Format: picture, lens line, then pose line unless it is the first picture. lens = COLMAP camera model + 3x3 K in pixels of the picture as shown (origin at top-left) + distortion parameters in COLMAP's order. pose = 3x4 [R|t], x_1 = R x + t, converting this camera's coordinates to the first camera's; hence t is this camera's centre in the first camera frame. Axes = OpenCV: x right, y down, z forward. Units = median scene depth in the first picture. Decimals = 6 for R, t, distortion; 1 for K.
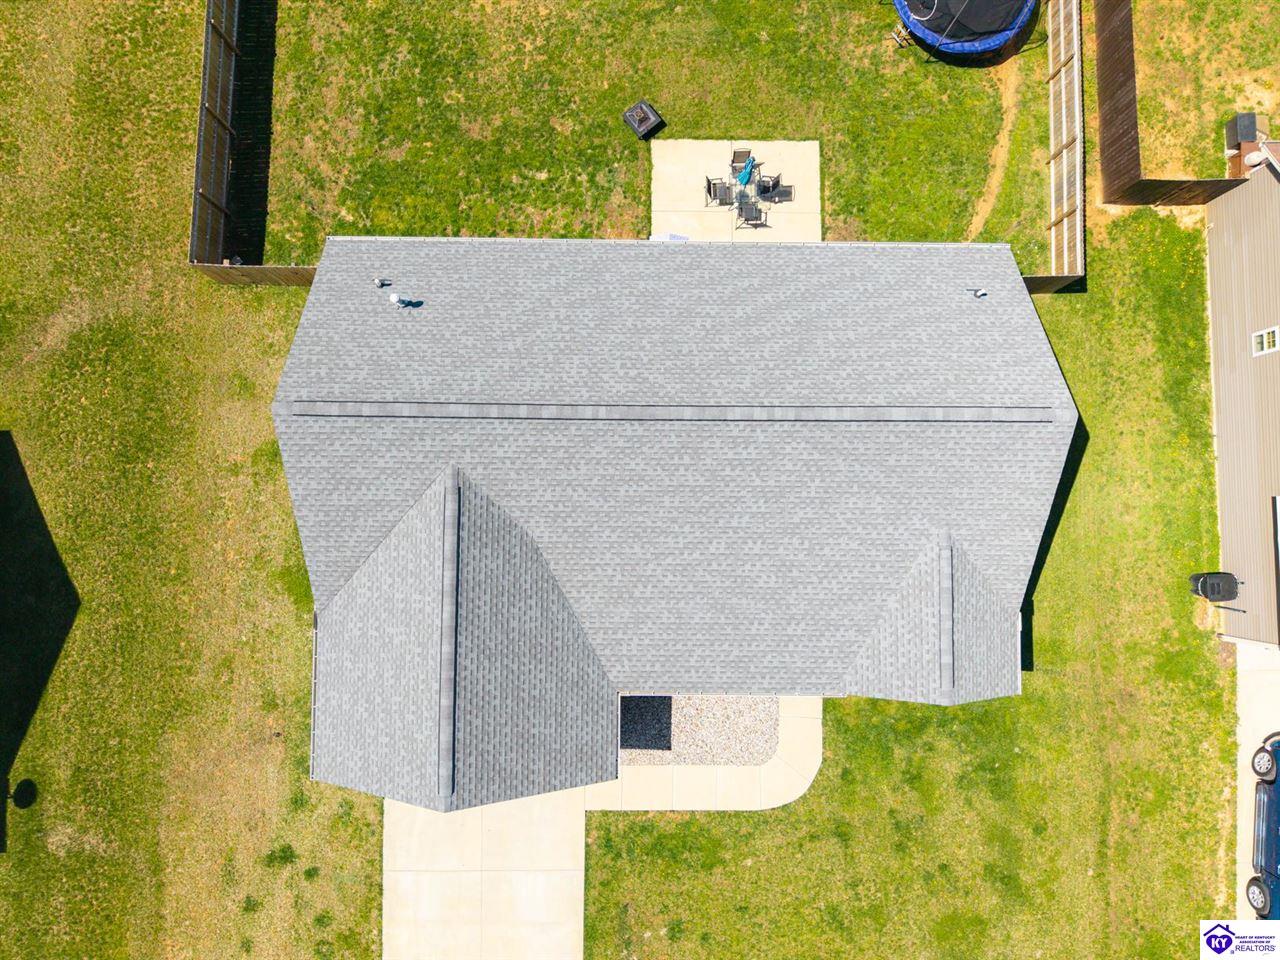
lens RADIAL K [[855.7, 0, 629.4], [0, 855.7, 486.8], [0, 0, 1]] dist [0.024648, -0.030294]
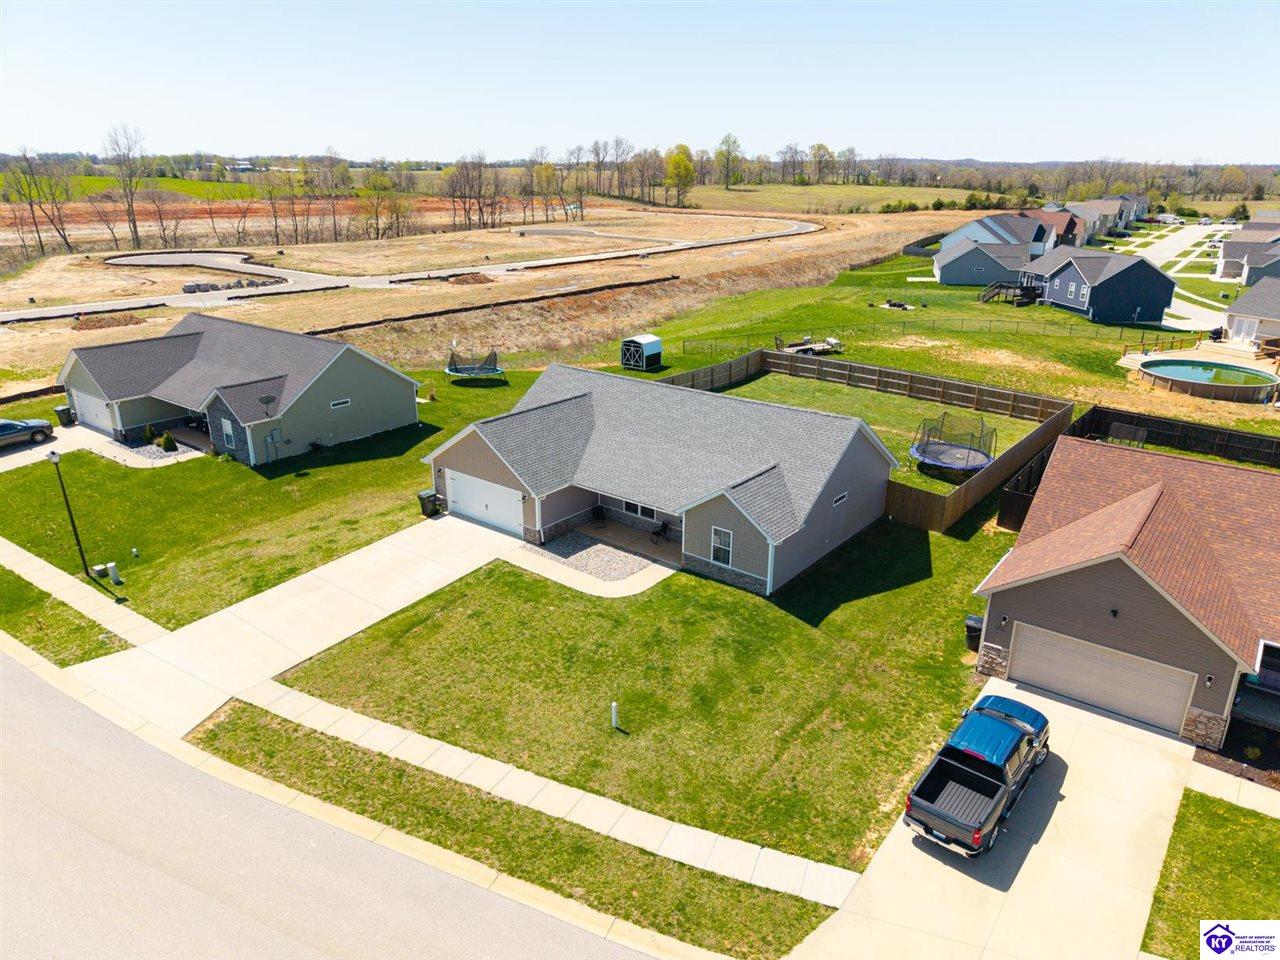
lens RADIAL K [[855.7, 0, 642.3], [0, 855.7, 490.0], [0, 0, 1]] dist [0.024648, -0.030294]
pose [[0.788315, 0.205345, -0.579995, 0.985414], [-0.614243, 0.317169, -0.722571, 1.254264], [0.035580, 0.925871, 0.376161, 0.332004]]
